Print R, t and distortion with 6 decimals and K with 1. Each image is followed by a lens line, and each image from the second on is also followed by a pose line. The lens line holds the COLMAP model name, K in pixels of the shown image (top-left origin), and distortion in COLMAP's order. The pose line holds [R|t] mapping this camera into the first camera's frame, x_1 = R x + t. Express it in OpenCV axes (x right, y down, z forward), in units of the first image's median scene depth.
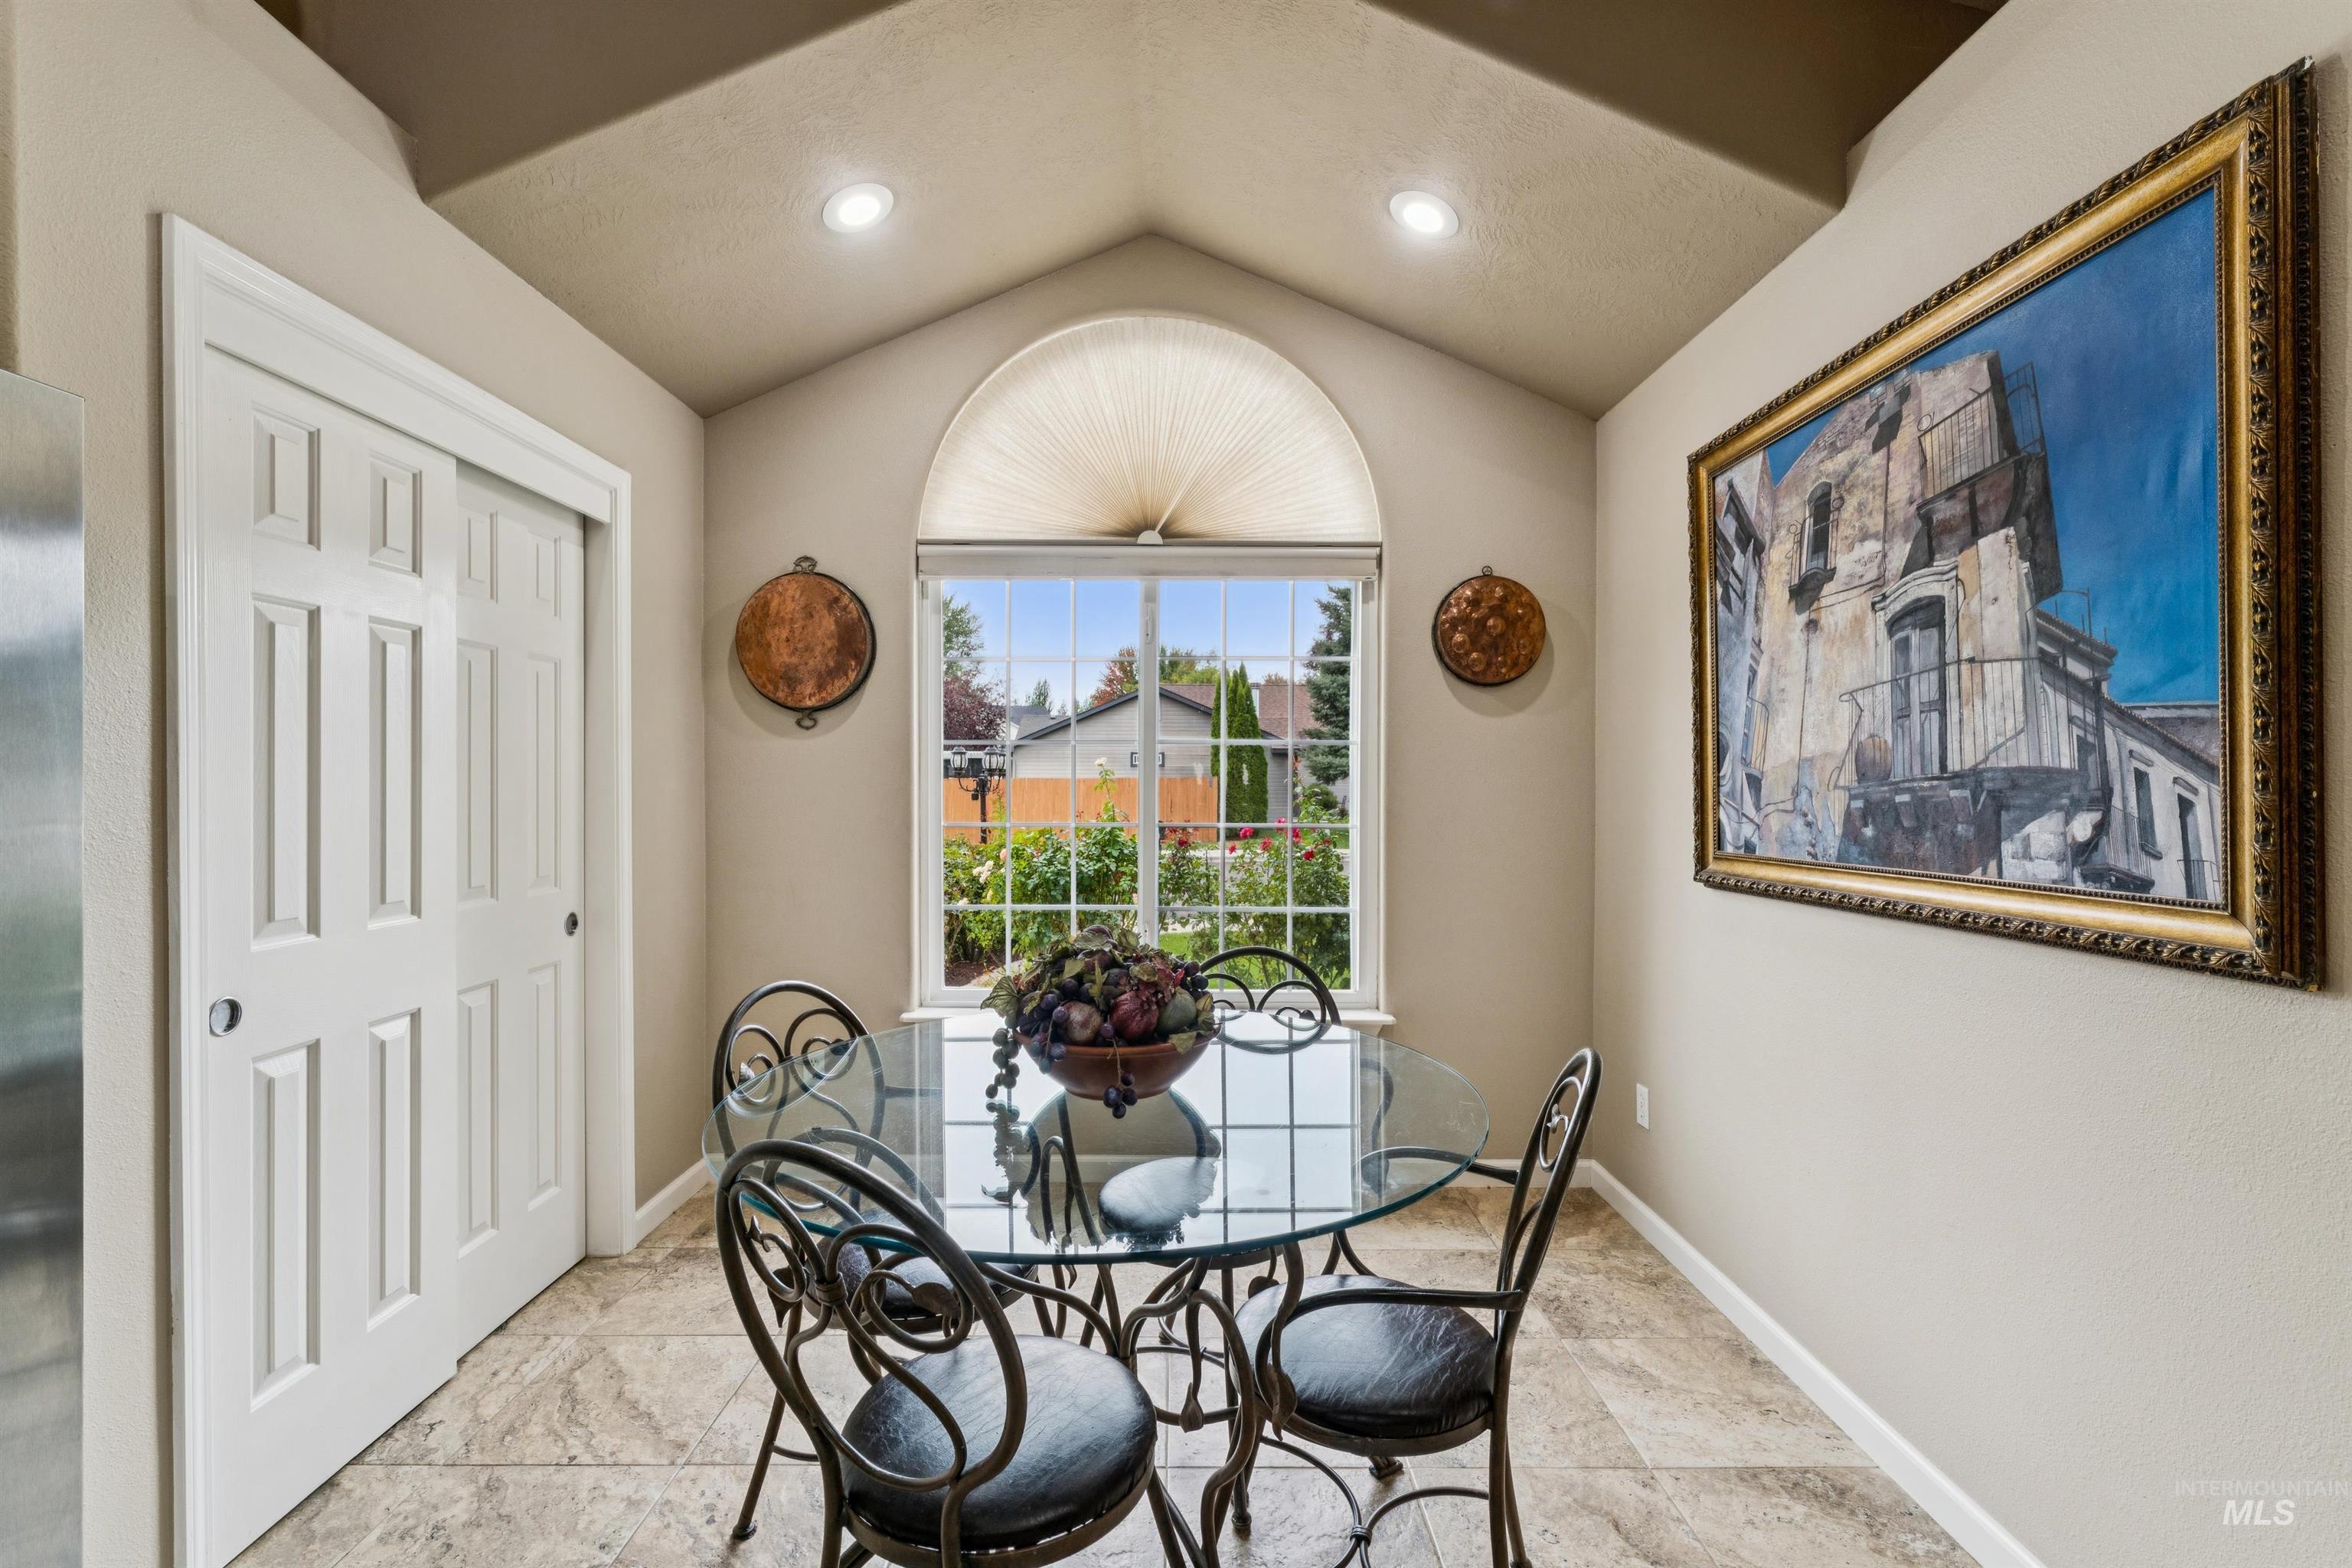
lens RADIAL K [[1020.3, 0, 1189.3], [0, 1020.3, 792.2], [0, 0, 1]] dist [-0.003279, 0.001633]
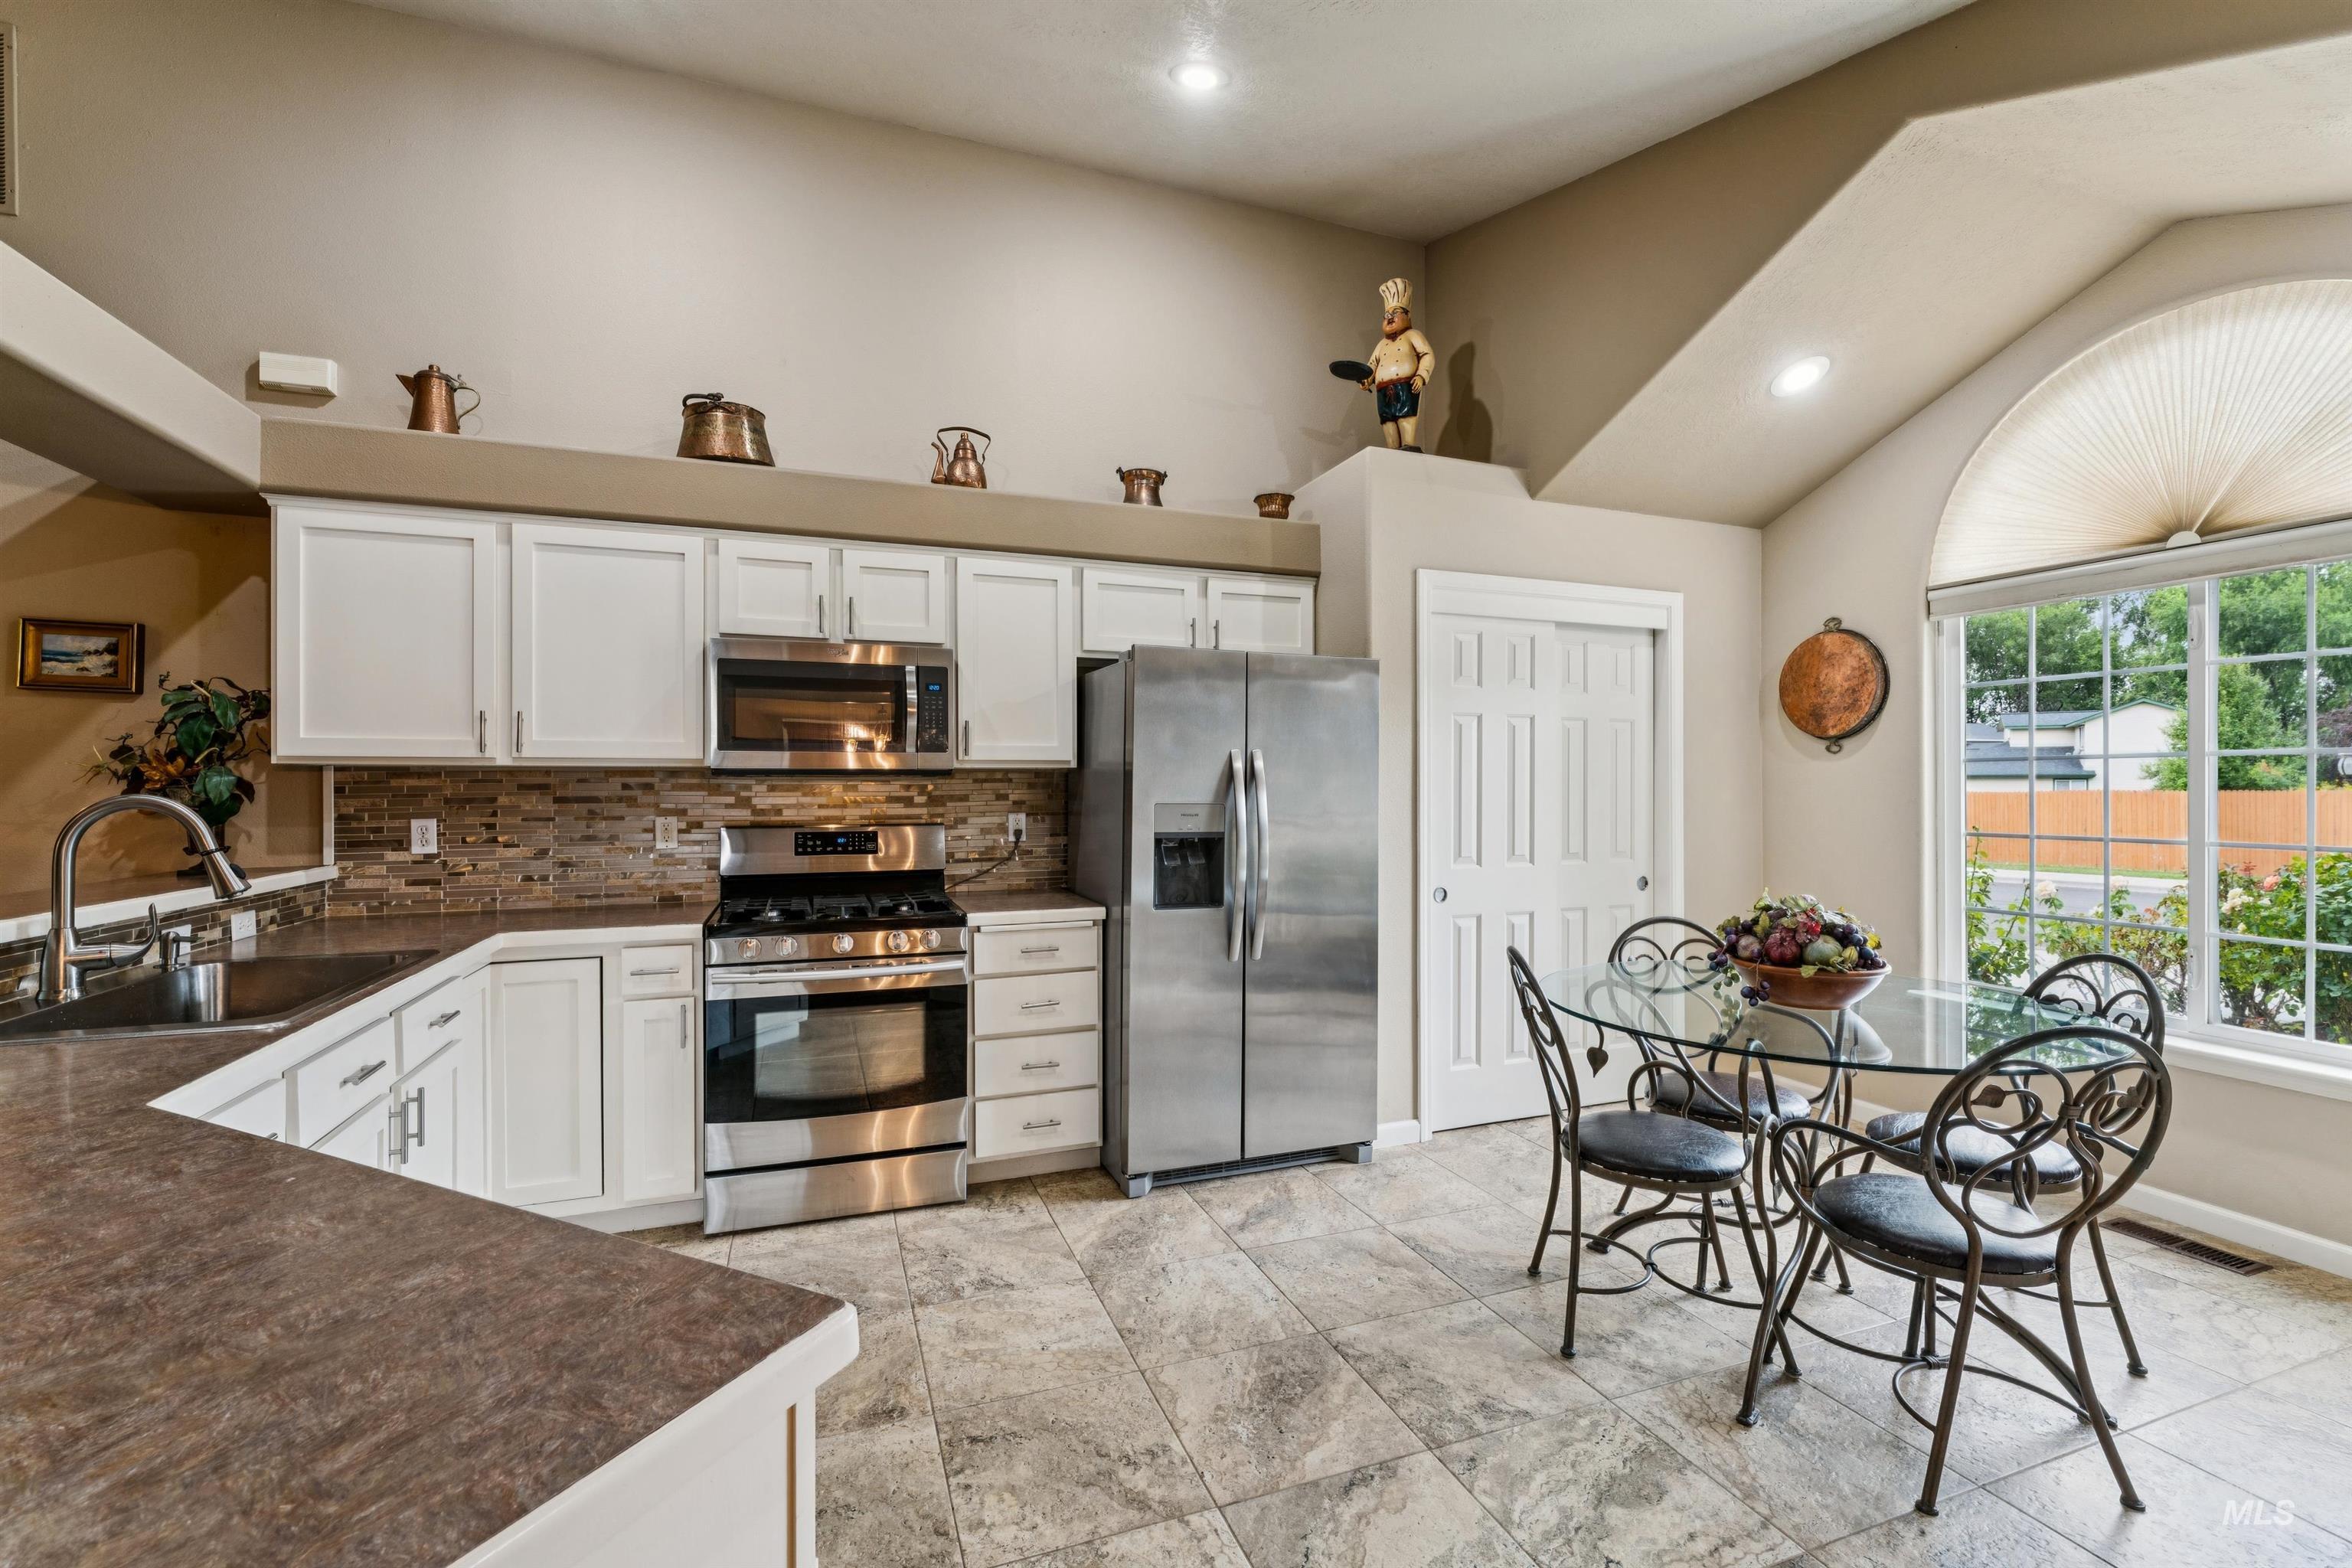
lens RADIAL K [[1020.3, 0, 1161.4], [0, 1020.3, 784.2], [0, 0, 1]] dist [-0.003279, 0.001633]
pose [[0.330225, -0.004601, -0.943891, 0.810875], [-0.013087, 0.999870, -0.009453, -0.002854], [0.943812, 0.015474, 0.330122, -0.296362]]
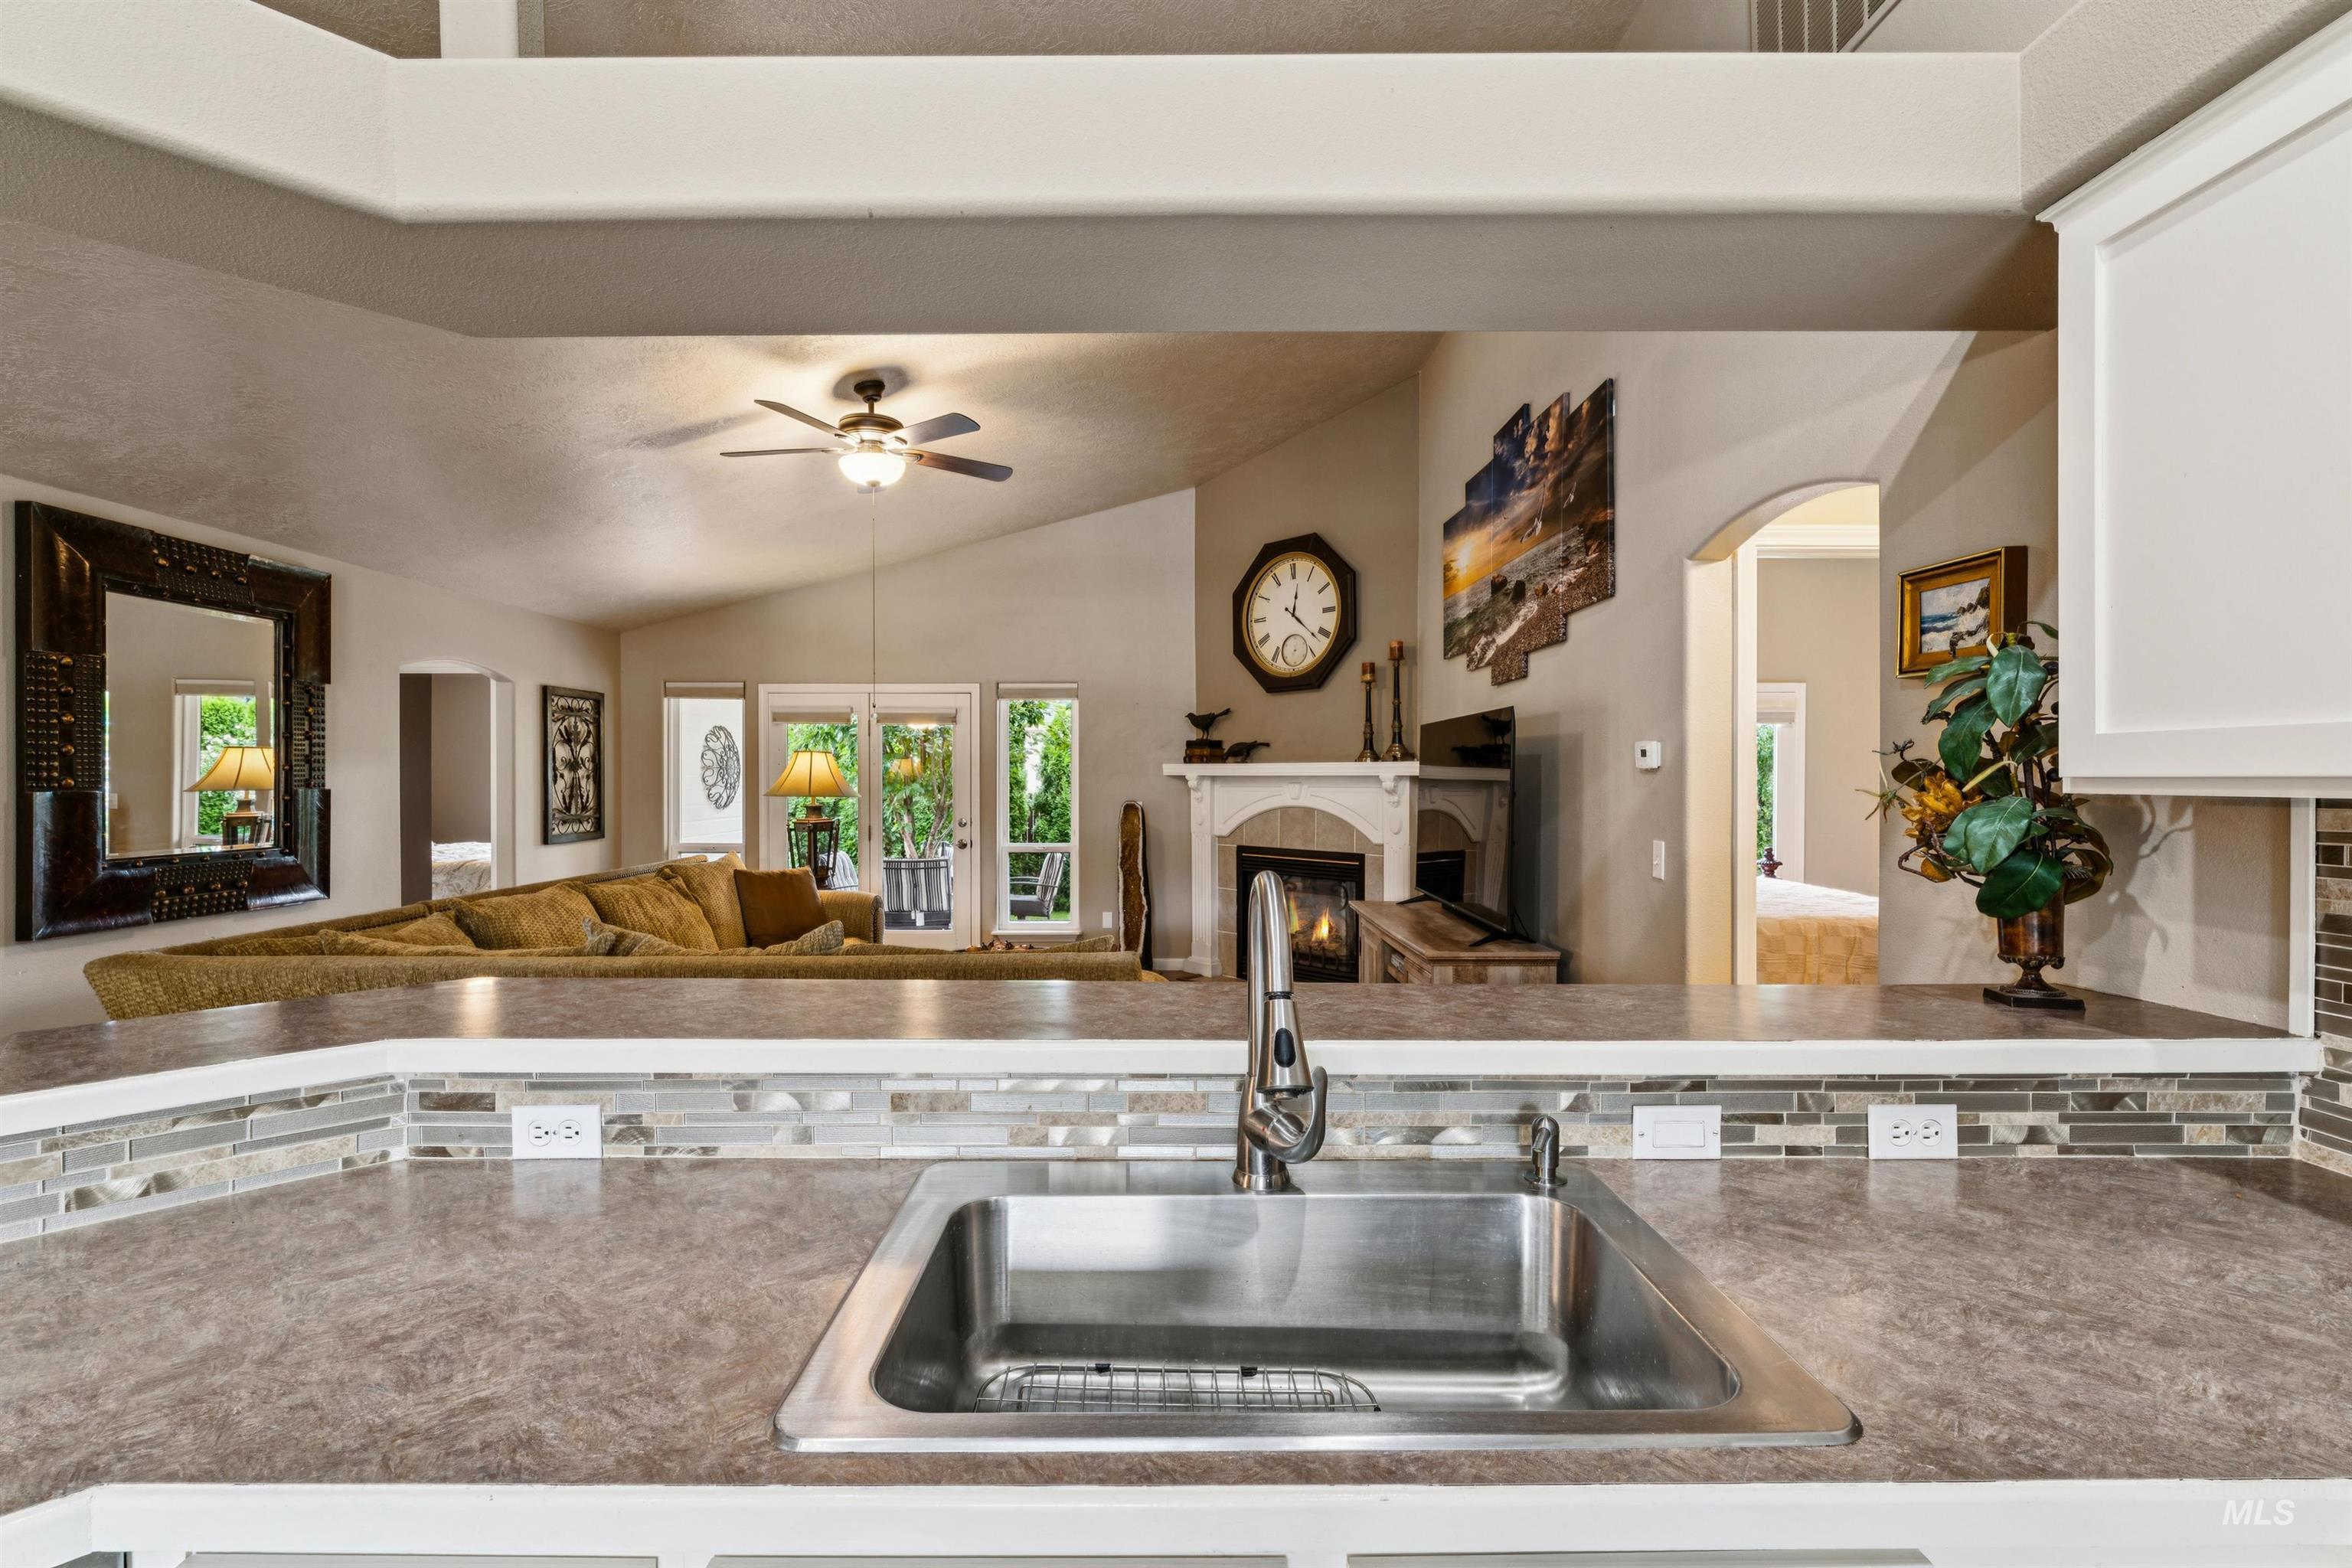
lens RADIAL K [[1020.3, 0, 1183.7], [0, 1020.3, 808.2], [0, 0, 1]] dist [-0.003279, 0.001633]
pose [[-0.999909, 0.000978, 0.013446, -0.325842], [0.001596, 0.998937, 0.046058, -0.048857], [-0.013387, 0.046076, -0.998848, -0.338213]]
